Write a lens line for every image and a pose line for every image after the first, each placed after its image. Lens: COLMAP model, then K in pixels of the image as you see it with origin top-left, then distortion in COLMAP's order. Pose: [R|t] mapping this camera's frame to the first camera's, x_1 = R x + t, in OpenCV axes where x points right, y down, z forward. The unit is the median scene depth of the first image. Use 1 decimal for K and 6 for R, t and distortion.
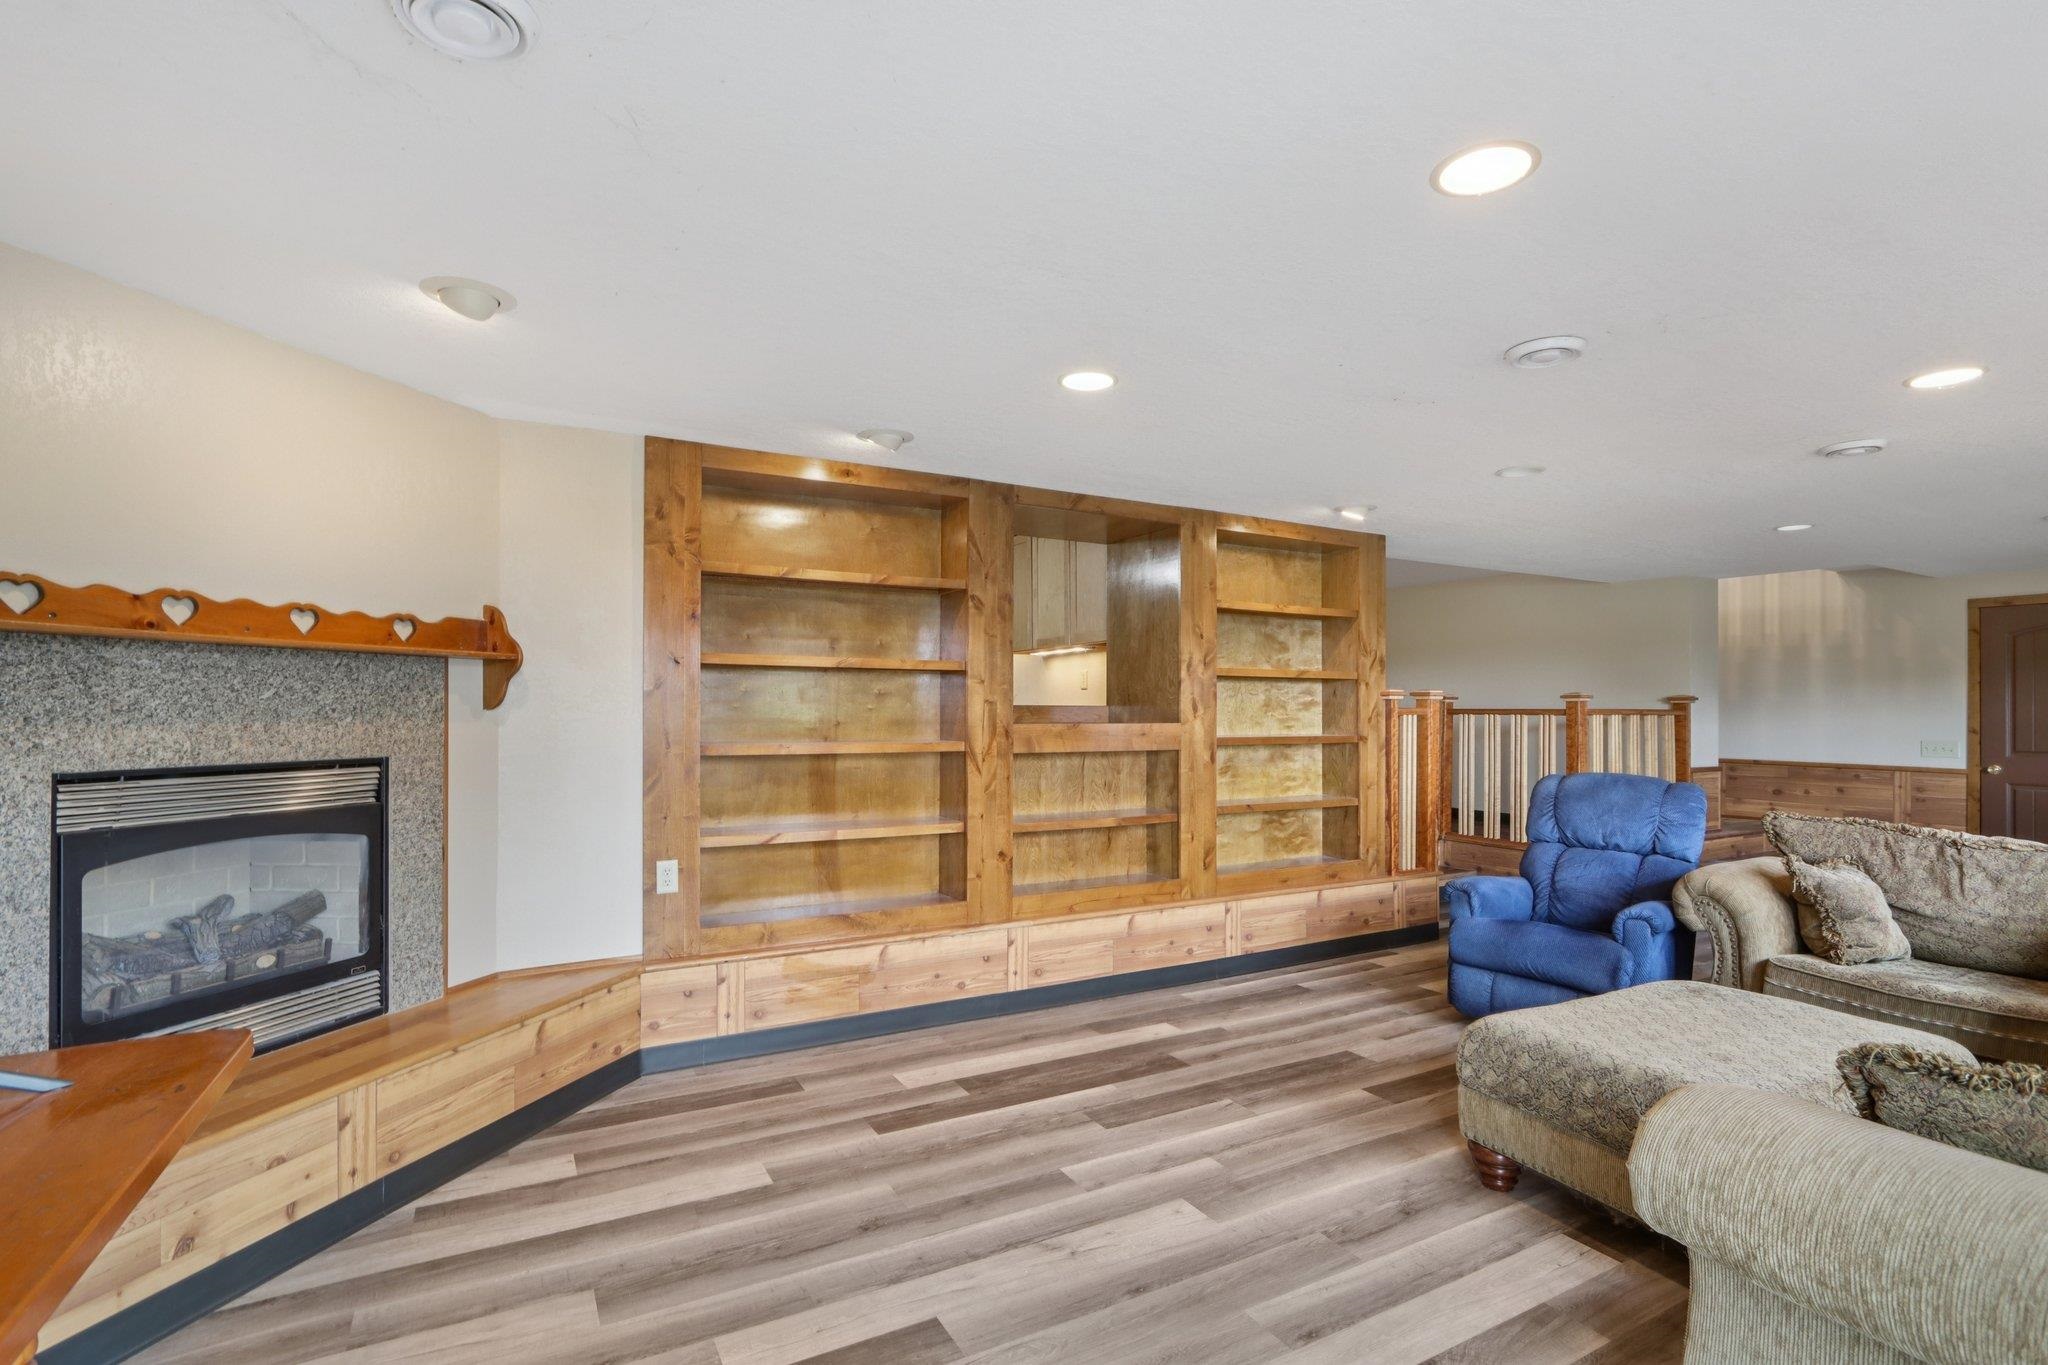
lens RADIAL K [[948.4, 0, 1010.8], [0, 948.4, 679.3], [0, 0, 1]] dist [-0.032508, 0.000108]
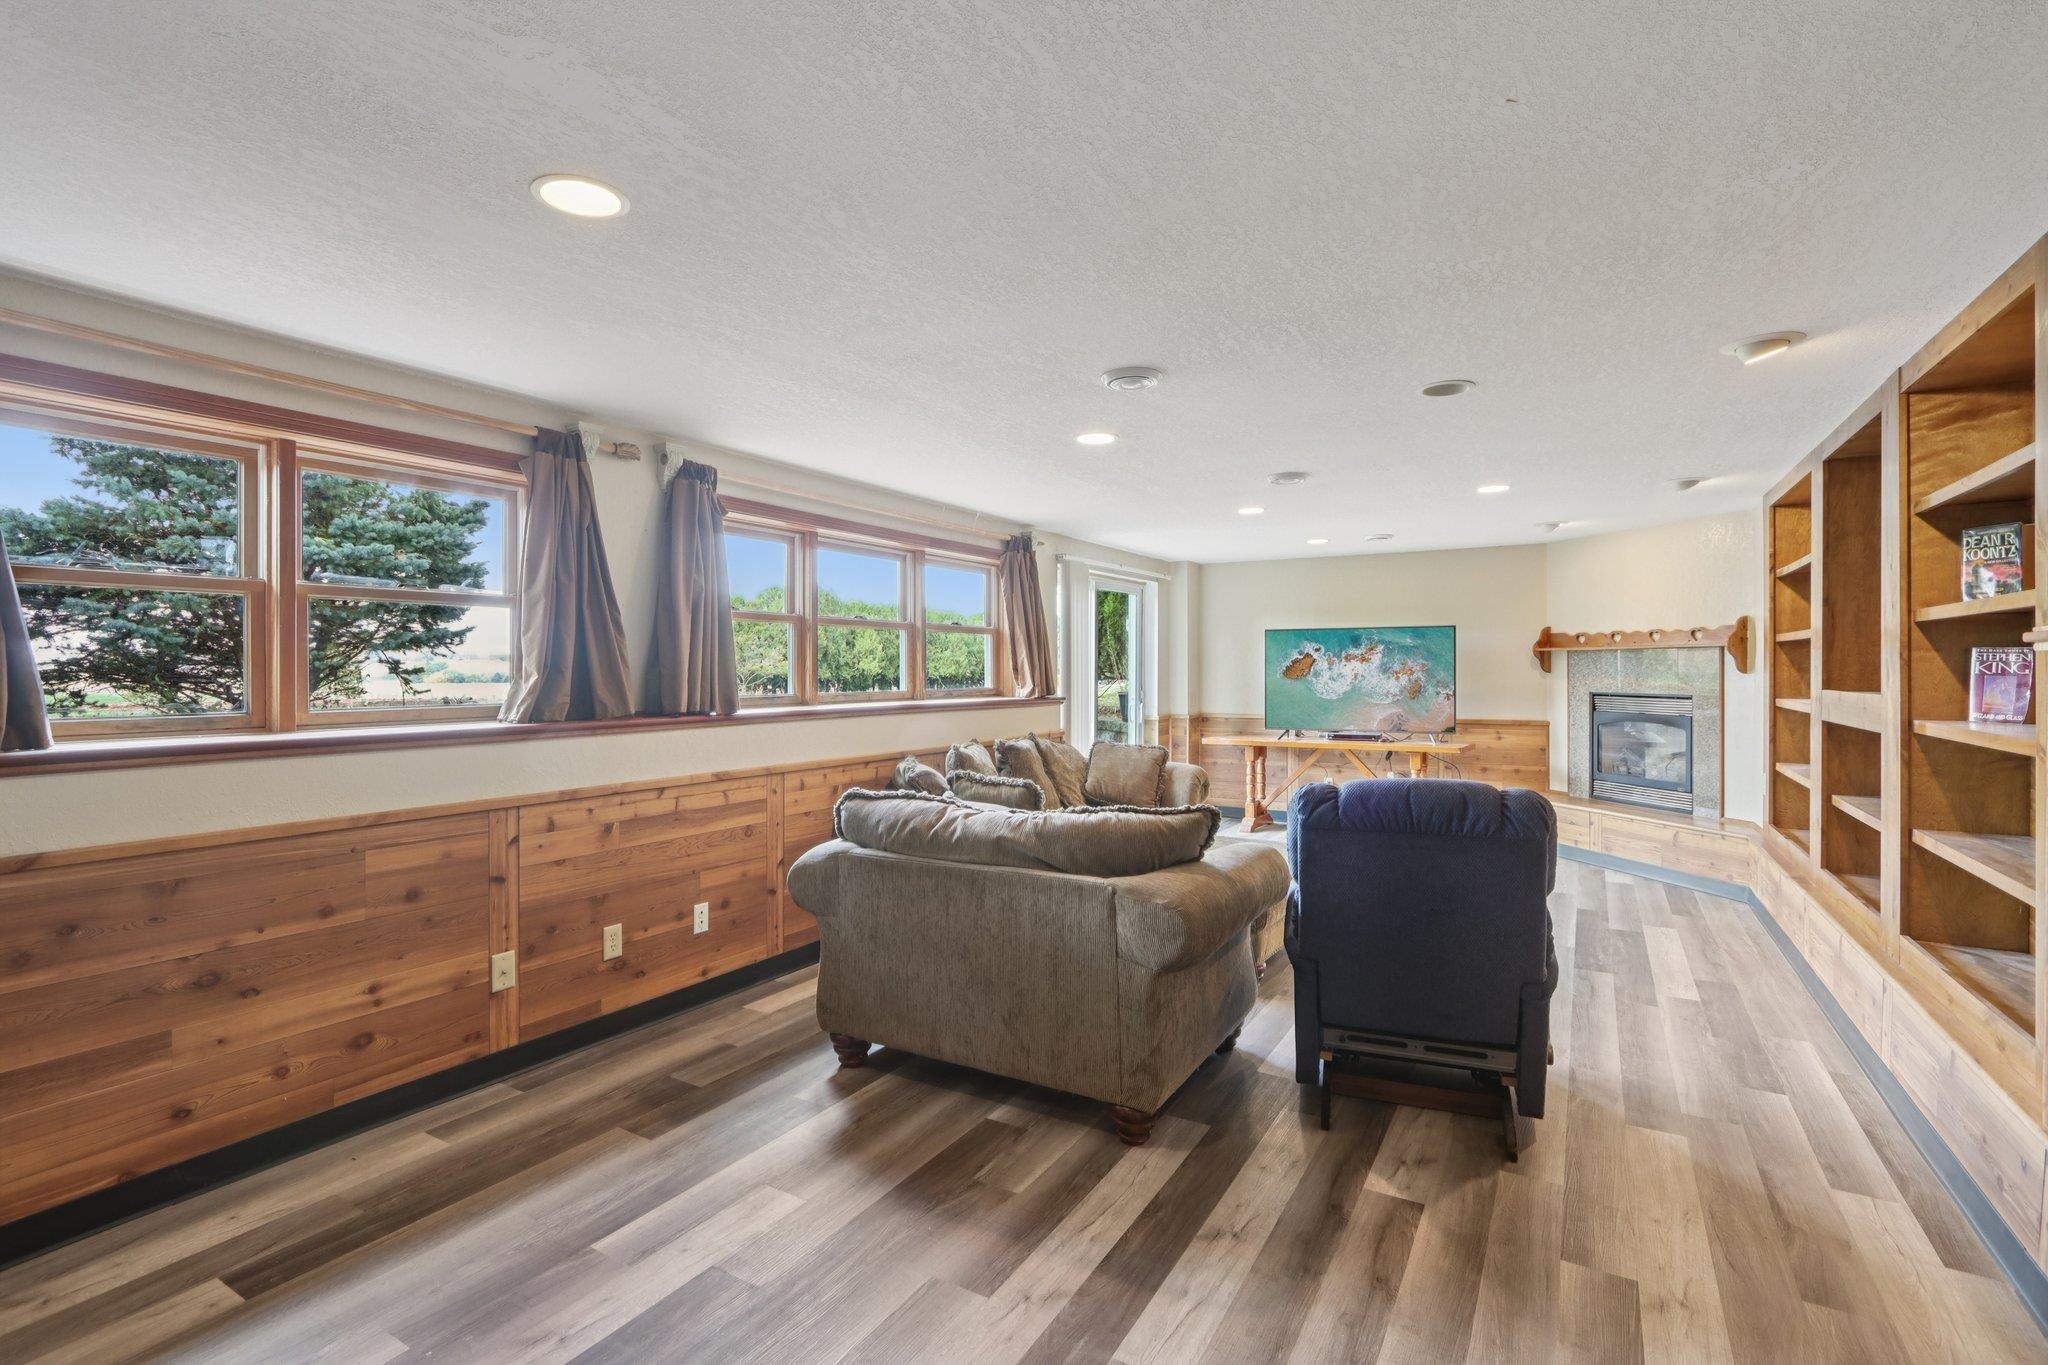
lens RADIAL K [[948.4, 0, 1010.8], [0, 948.4, 679.3], [0, 0, 1]] dist [-0.032508, 0.000108]
pose [[-0.860033, 0.000662, -0.510238, 1.184924], [0.013597, 0.999674, -0.021621, 0.048703], [0.510057, -0.025532, -0.859762, 1.395985]]
